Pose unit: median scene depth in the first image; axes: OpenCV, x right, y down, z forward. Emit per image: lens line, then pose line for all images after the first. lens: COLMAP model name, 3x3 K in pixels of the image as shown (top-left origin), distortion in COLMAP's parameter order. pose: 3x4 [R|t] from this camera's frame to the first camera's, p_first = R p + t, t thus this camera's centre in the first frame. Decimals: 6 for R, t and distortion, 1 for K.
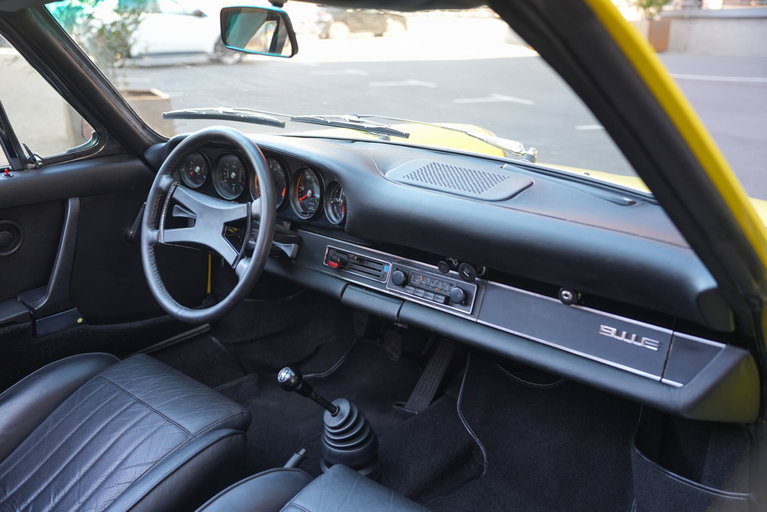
lens RADIAL K [[694.2, 0, 383.5], [0, 694.2, 275.5], [0, 0, 1]] dist [0.001331, 0.003325]
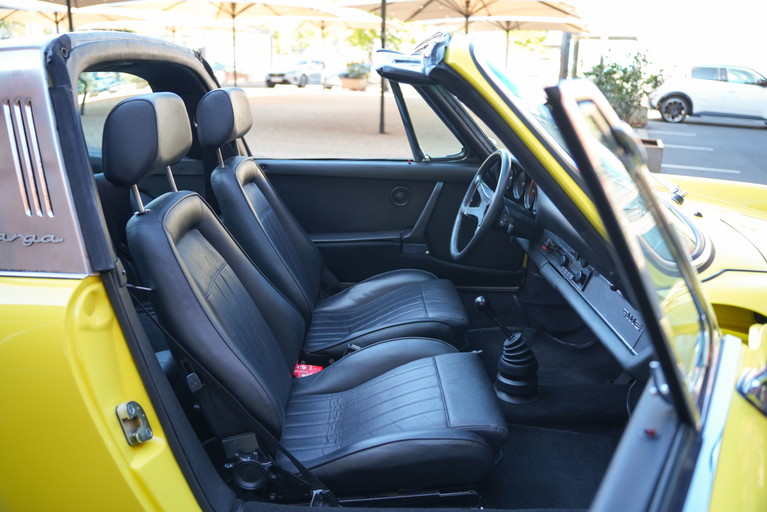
lens RADIAL K [[616.1, 0, 383.5], [0, 616.1, 256.0], [0, 0, 1]] dist [-0.097575, 0.075656]
pose [[0.683327, 0.232769, -0.692014, 0.571212], [-0.279271, 0.959070, 0.046832, 0.033834], [0.674590, 0.161258, 0.720364, -0.177669]]
